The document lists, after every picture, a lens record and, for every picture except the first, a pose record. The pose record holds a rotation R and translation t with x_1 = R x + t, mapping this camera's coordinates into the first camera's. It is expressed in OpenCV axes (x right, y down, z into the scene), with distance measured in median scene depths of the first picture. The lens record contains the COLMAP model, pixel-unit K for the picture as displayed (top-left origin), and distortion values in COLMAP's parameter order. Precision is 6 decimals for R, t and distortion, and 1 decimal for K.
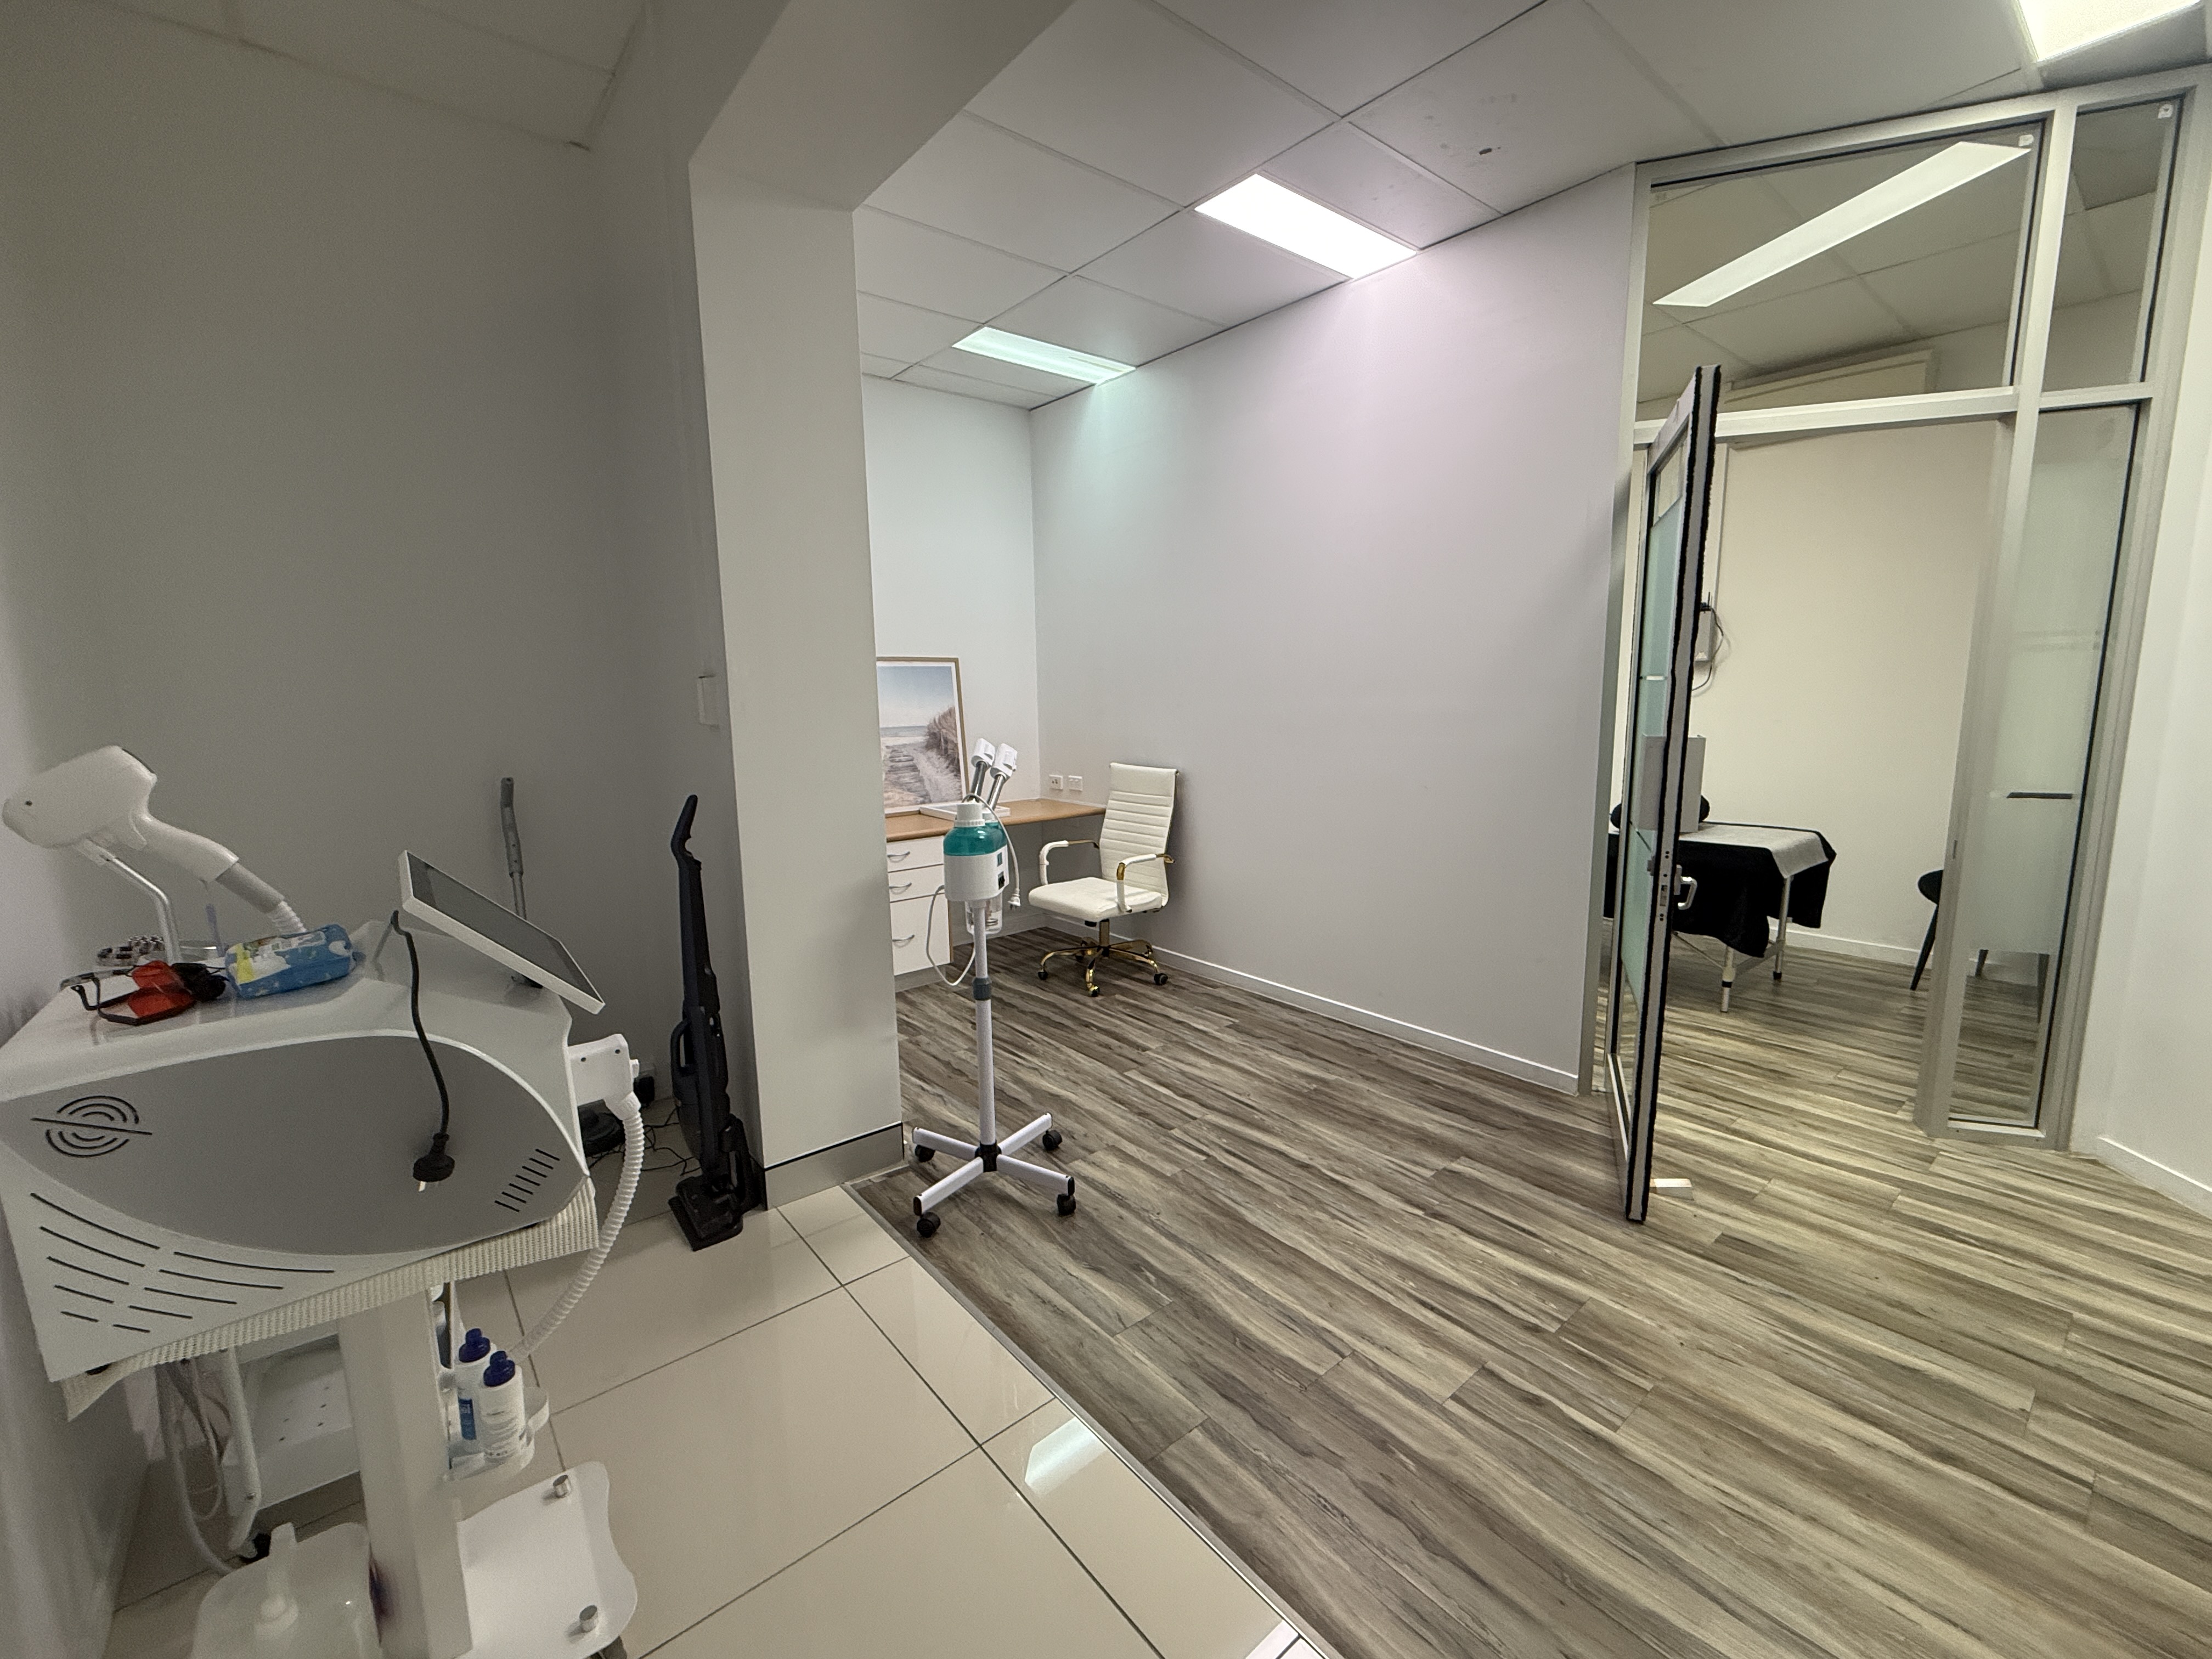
lens RADIAL K [[898.0, 0, 1110.4], [0, 898.0, 828.1], [0, 0, 1]] dist [-0.000971, -0.000029]
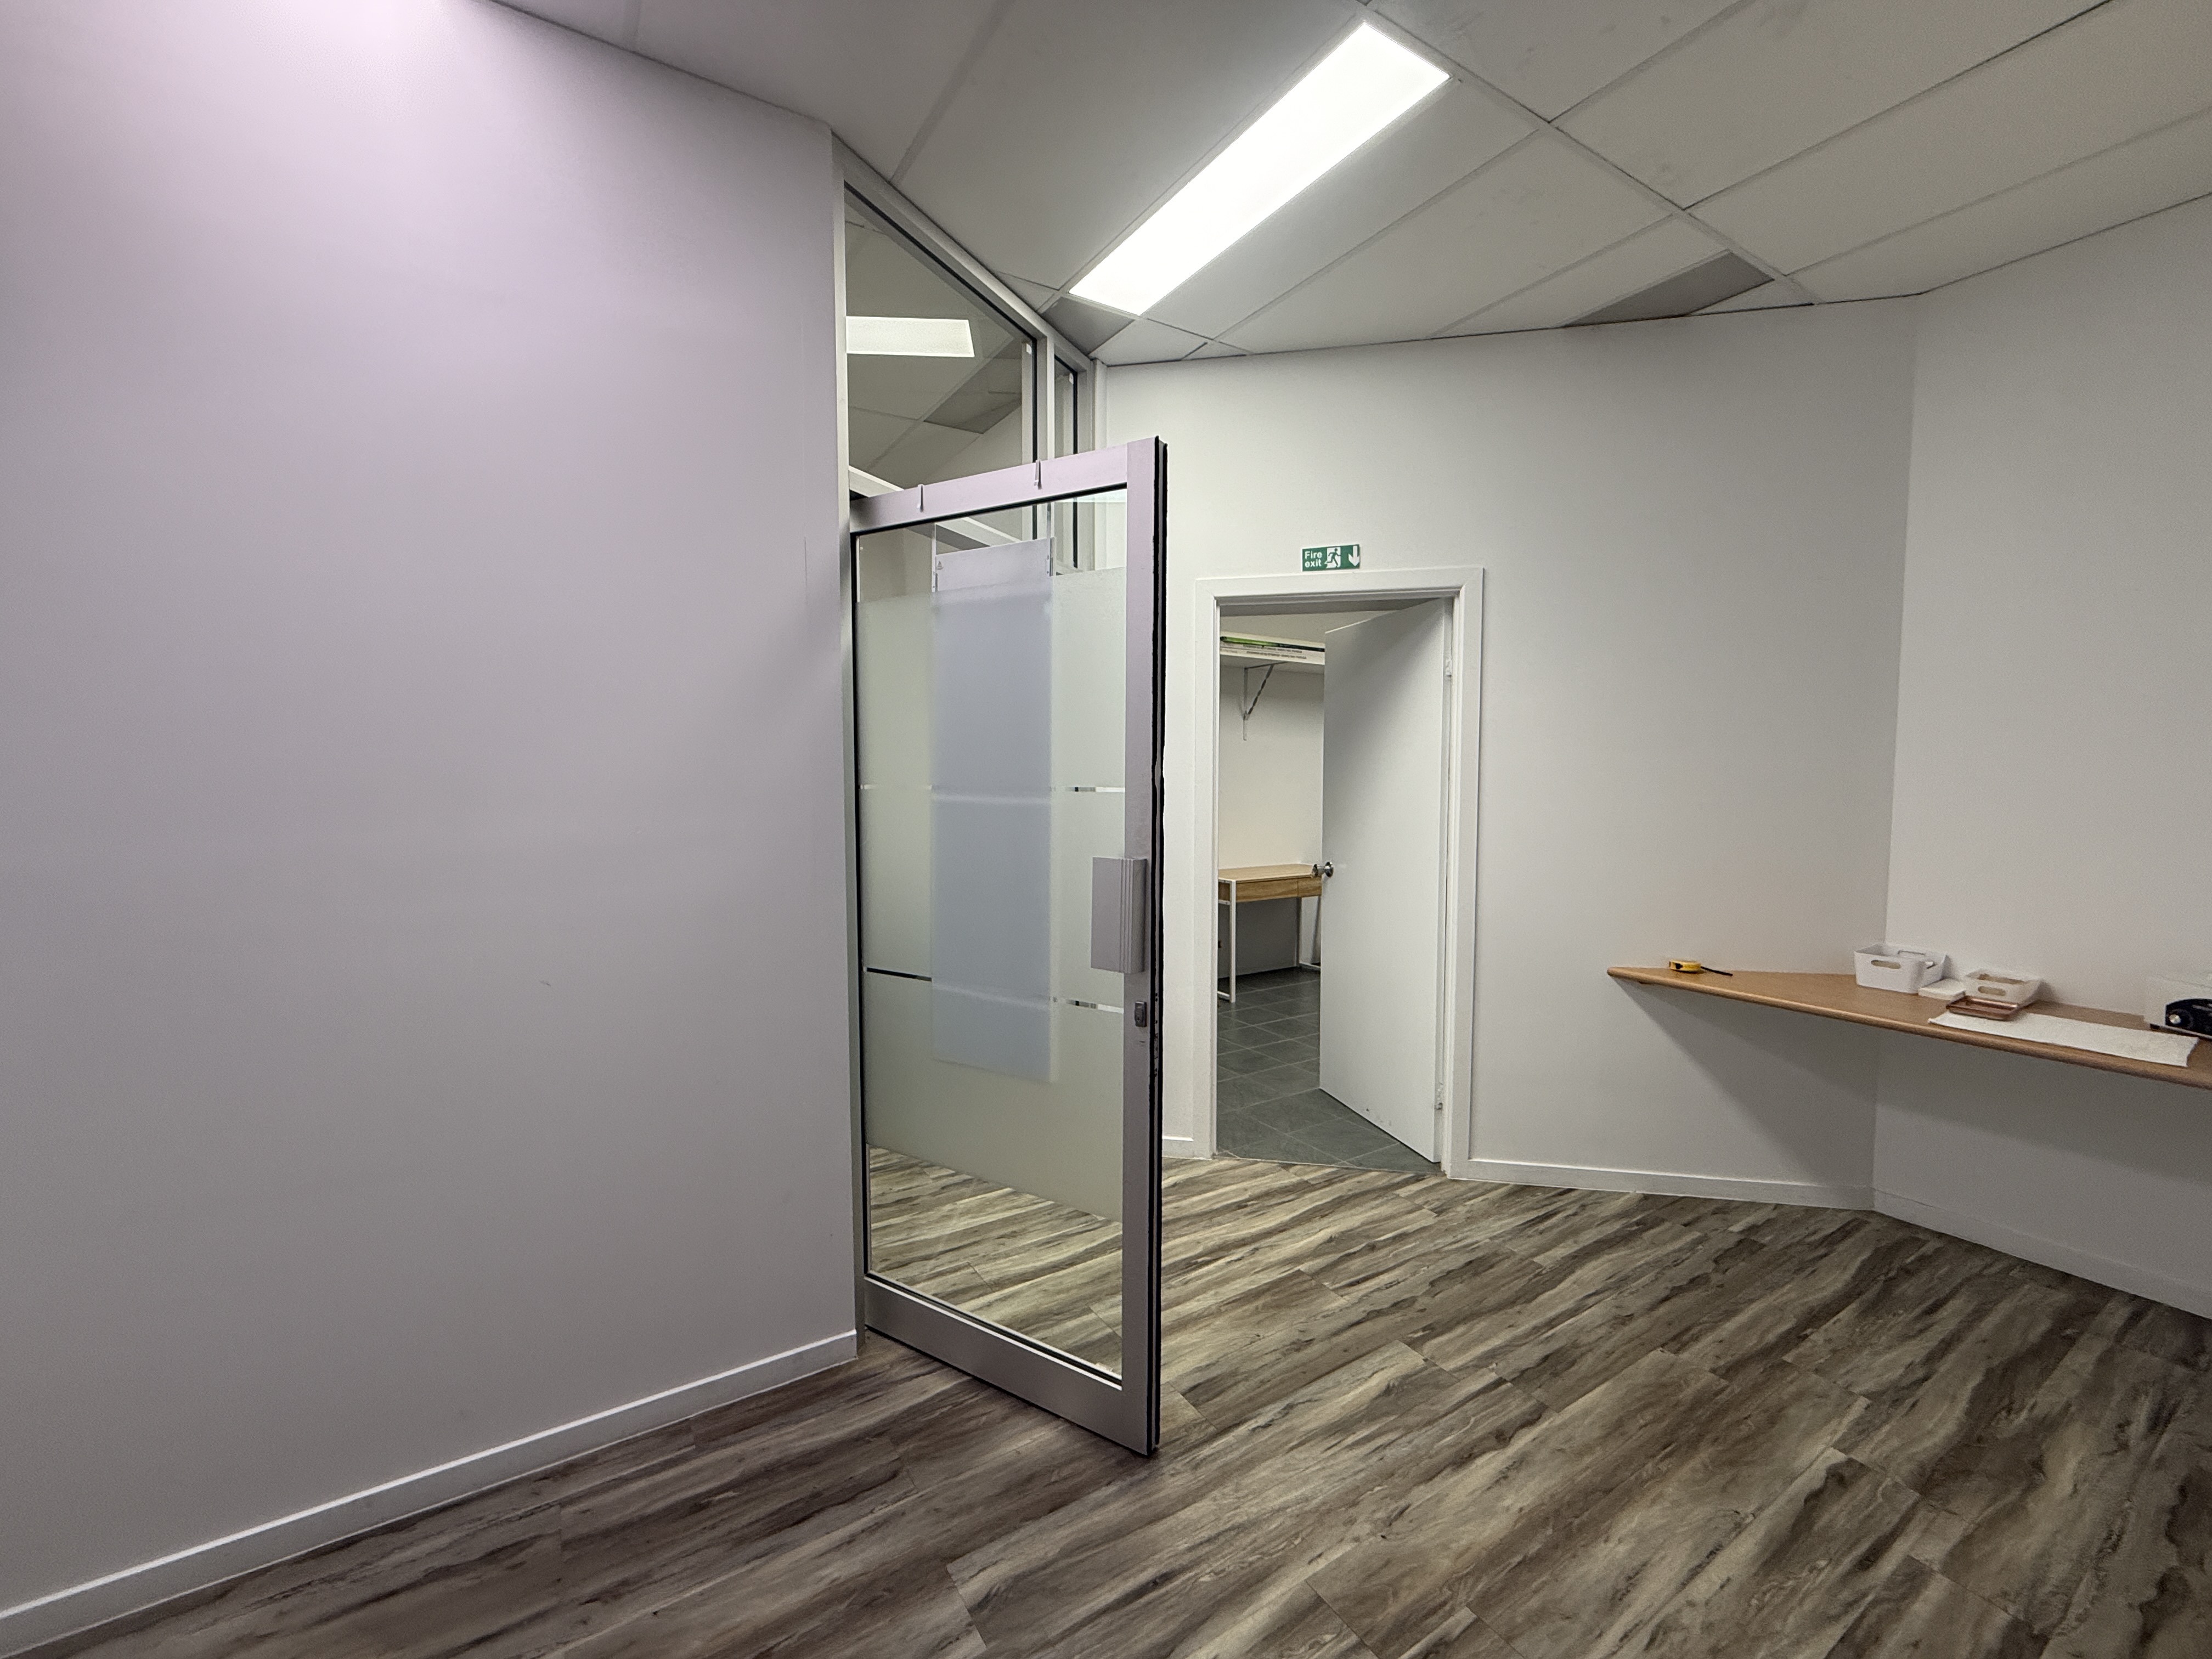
lens RADIAL K [[898.0, 0, 1107.0], [0, 898.0, 823.5], [0, 0, 1]] dist [-0.000971, -0.000029]
pose [[0.139245, -0.036114, 0.989599, -0.178863], [0.156882, 0.987519, 0.013964, -0.123871], [-0.977752, 0.153306, 0.143173, 0.768313]]
